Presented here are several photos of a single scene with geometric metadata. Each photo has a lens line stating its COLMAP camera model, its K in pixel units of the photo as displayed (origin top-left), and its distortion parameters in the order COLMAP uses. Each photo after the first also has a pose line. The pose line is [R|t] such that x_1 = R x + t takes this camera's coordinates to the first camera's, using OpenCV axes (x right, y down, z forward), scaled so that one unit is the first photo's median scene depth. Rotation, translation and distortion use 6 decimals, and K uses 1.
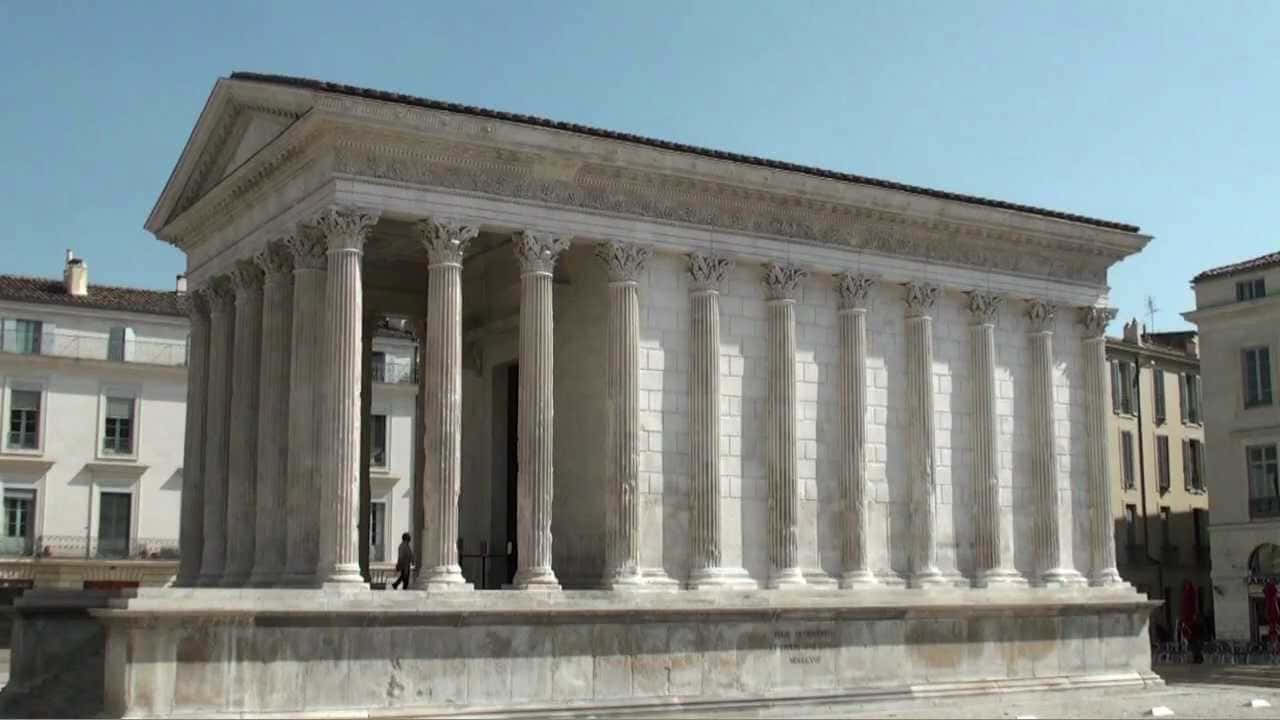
lens RADIAL K [[1549.1, 0, 715.6], [0, 1549.1, 328.4], [0, 0, 1]] dist [-0.107669, 0.059216]
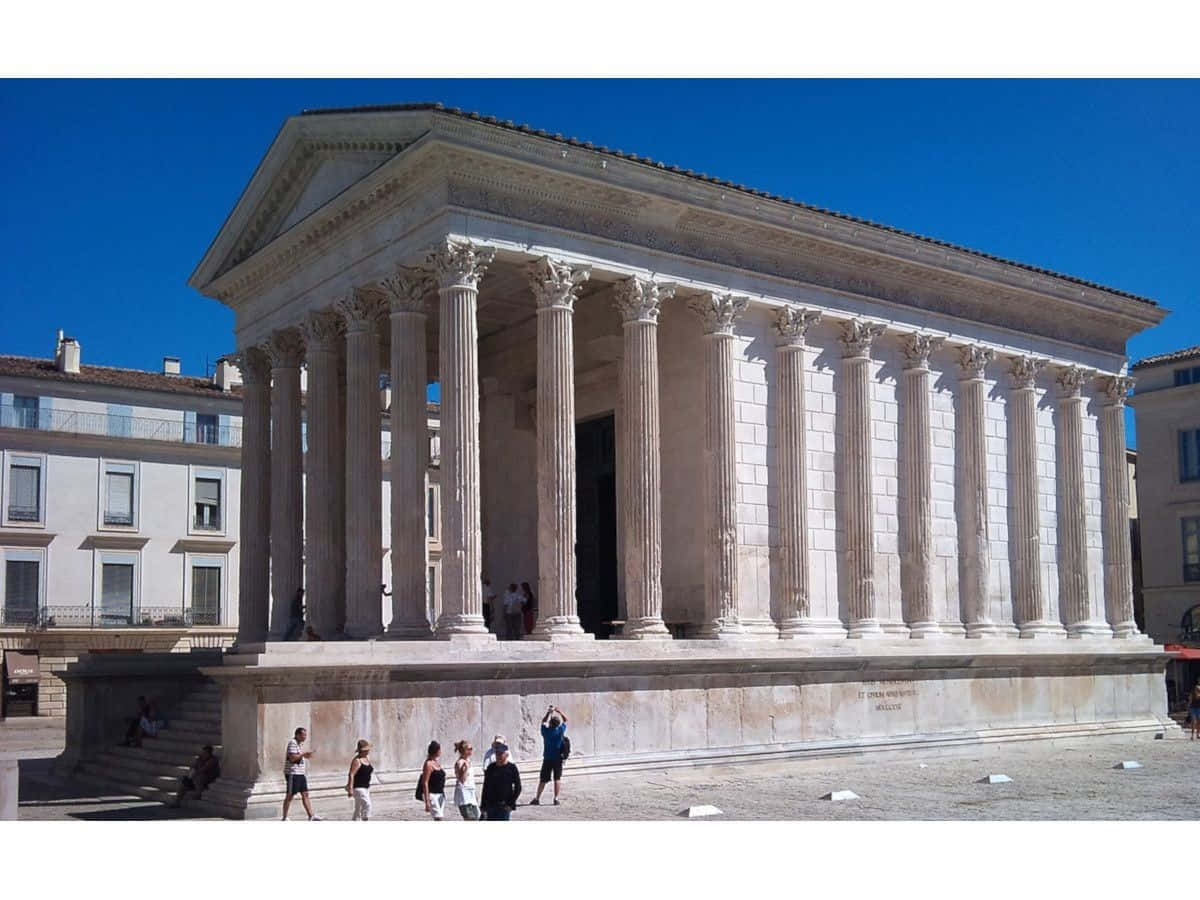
lens RADIAL K [[1293.3, 0, 678.2], [0, 1293.3, 524.2], [0, 0, 1]] dist [0.133685, -0.463995]
pose [[0.996498, -0.002059, 0.083586, -0.154879], [-0.003494, 0.997798, 0.066241, 0.036579], [-0.083538, -0.066301, 0.994297, 0.158204]]
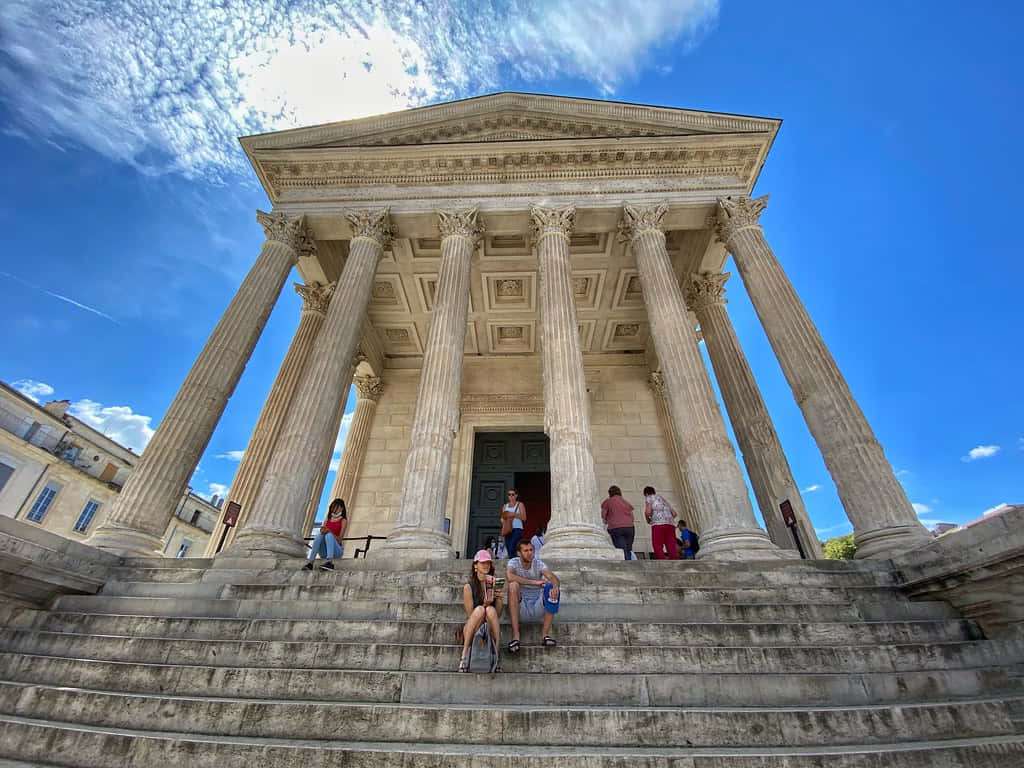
lens RADIAL K [[414.5, 0, 504.1], [0, 414.5, 383.9], [0, 0, 1]] dist [-0.008809, -0.000262]
pose [[0.593258, 0.489295, 0.639246, -0.428692], [-0.163762, 0.850831, -0.499267, 0.188131], [-0.788179, 0.191510, 0.584891, 0.883004]]
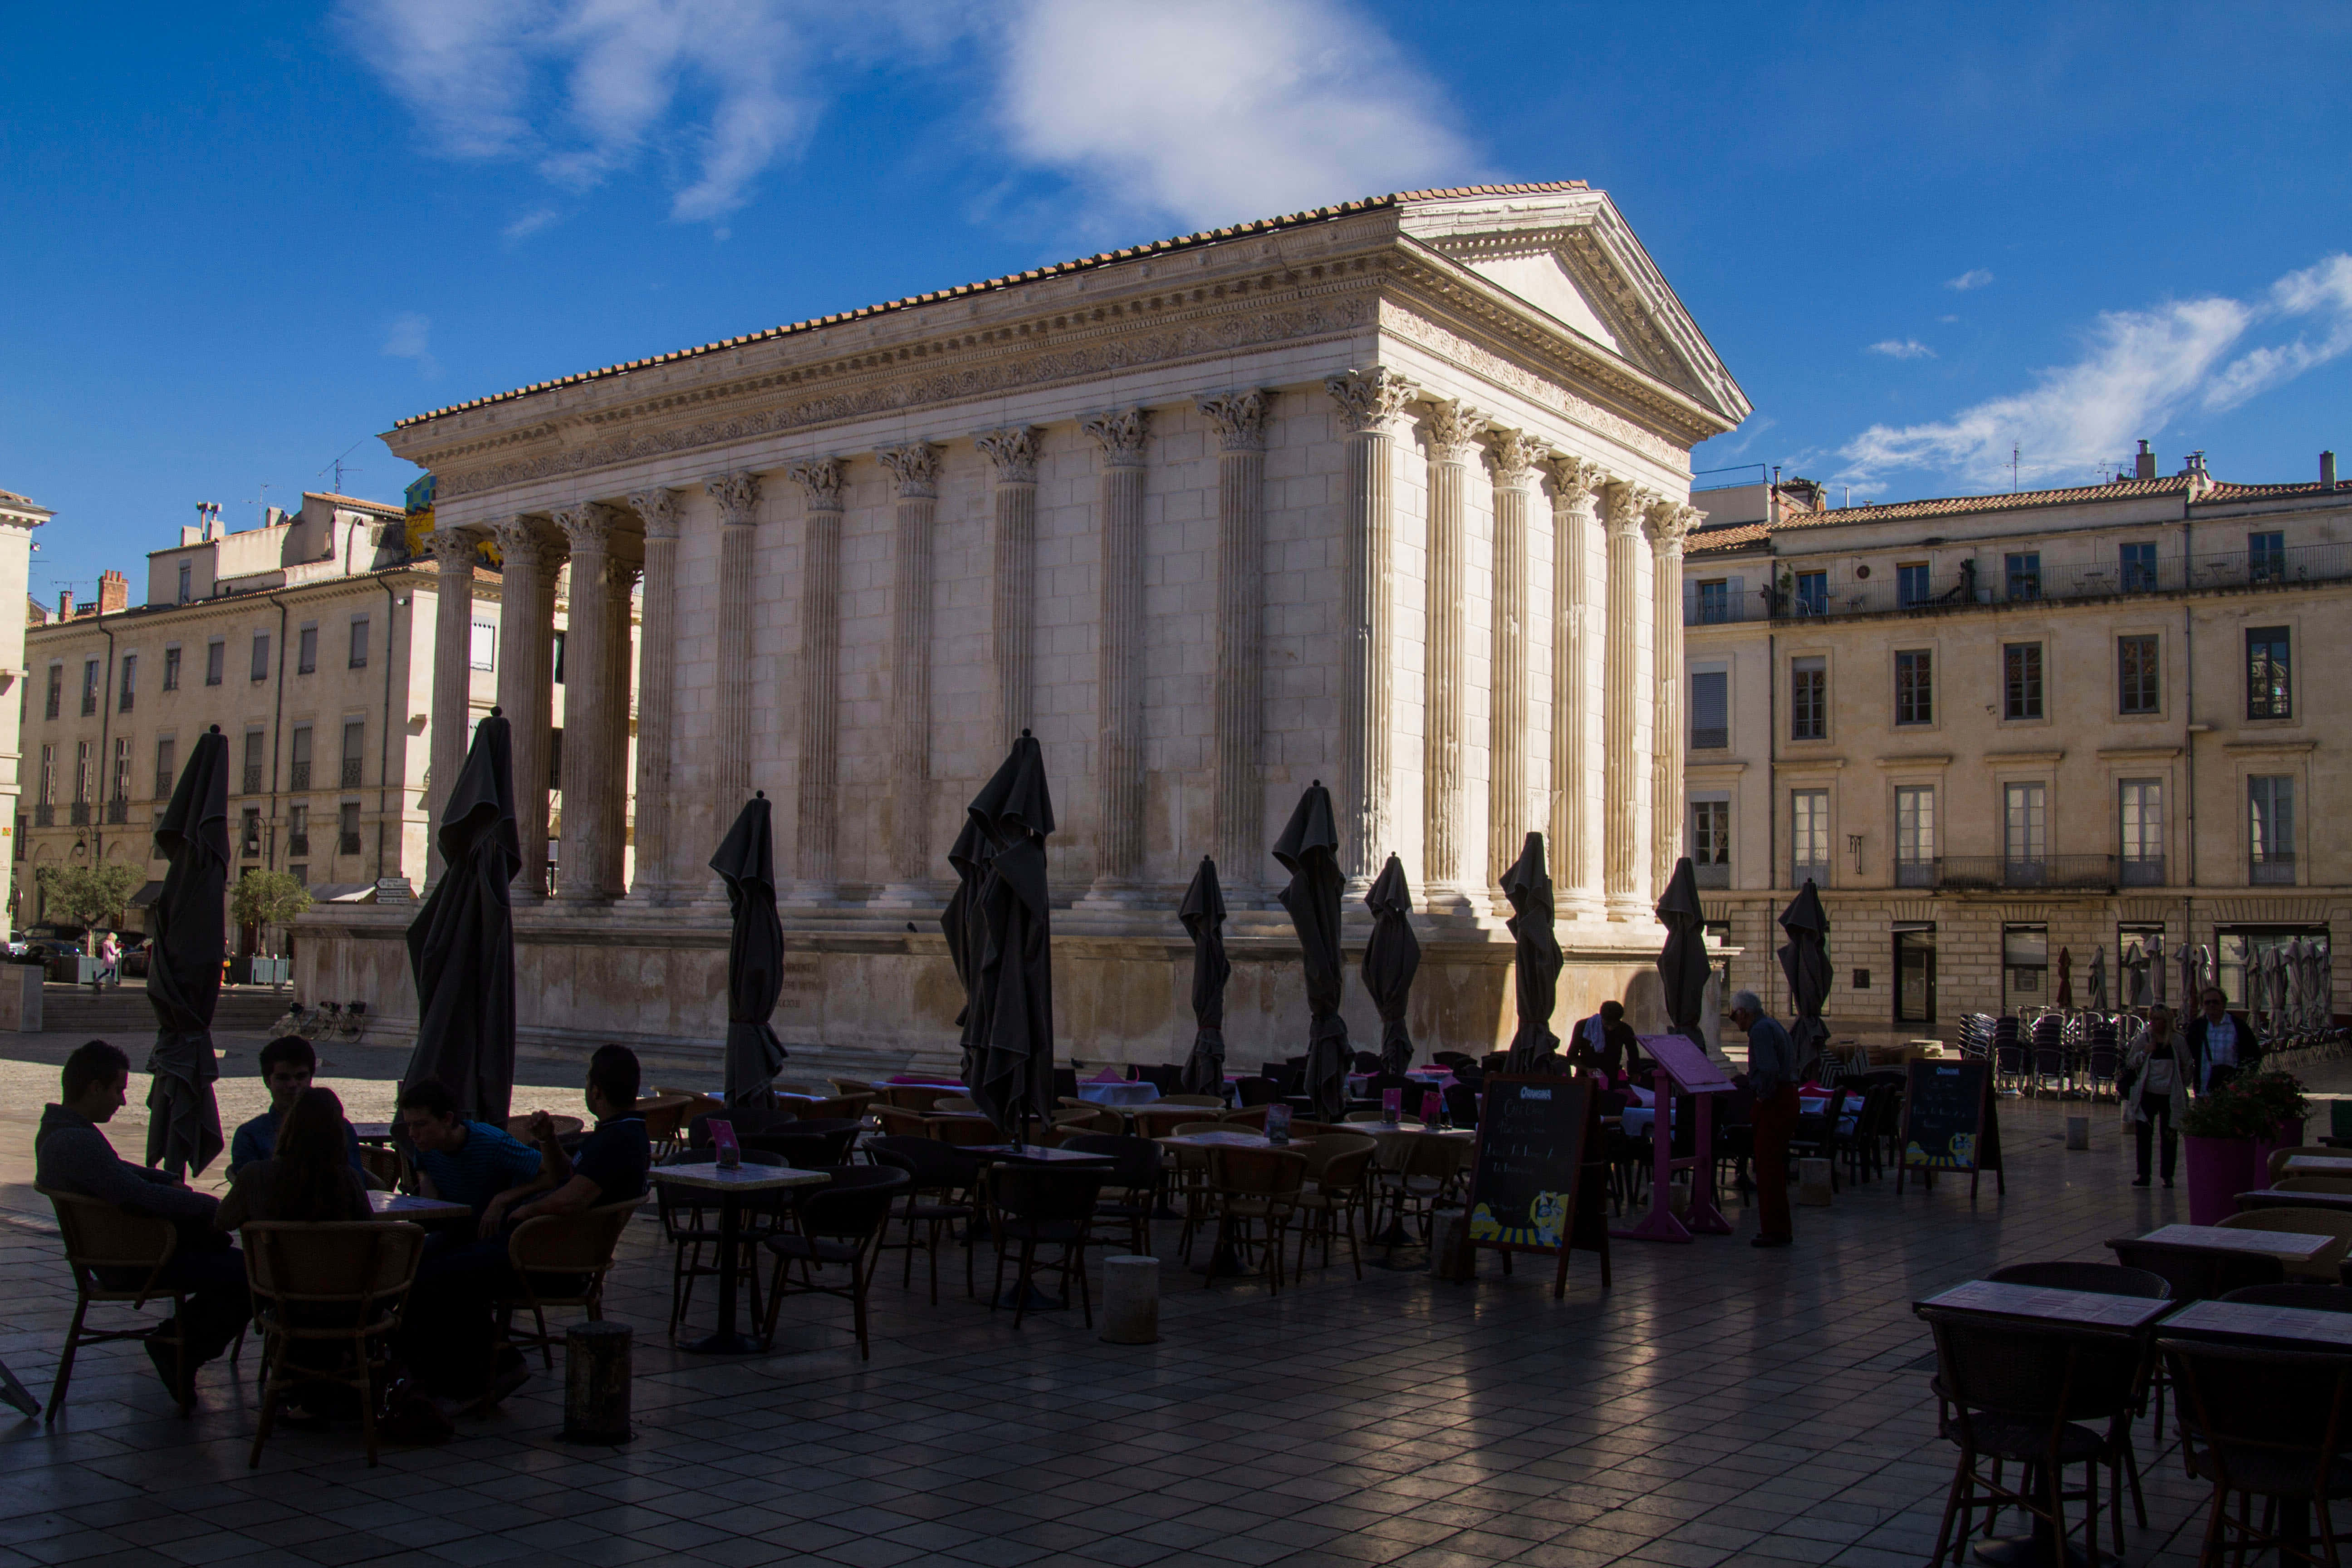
lens RADIAL K [[2181.3, 0, 1177.2], [0, 2181.3, 786.7], [0, 0, 1]] dist [-0.155859, 0.137208]
pose [[0.344148, -0.055246, -0.937289, 1.106832], [0.143333, 0.989658, -0.005704, 0.147346], [0.927911, -0.132381, 0.348507, 0.835567]]
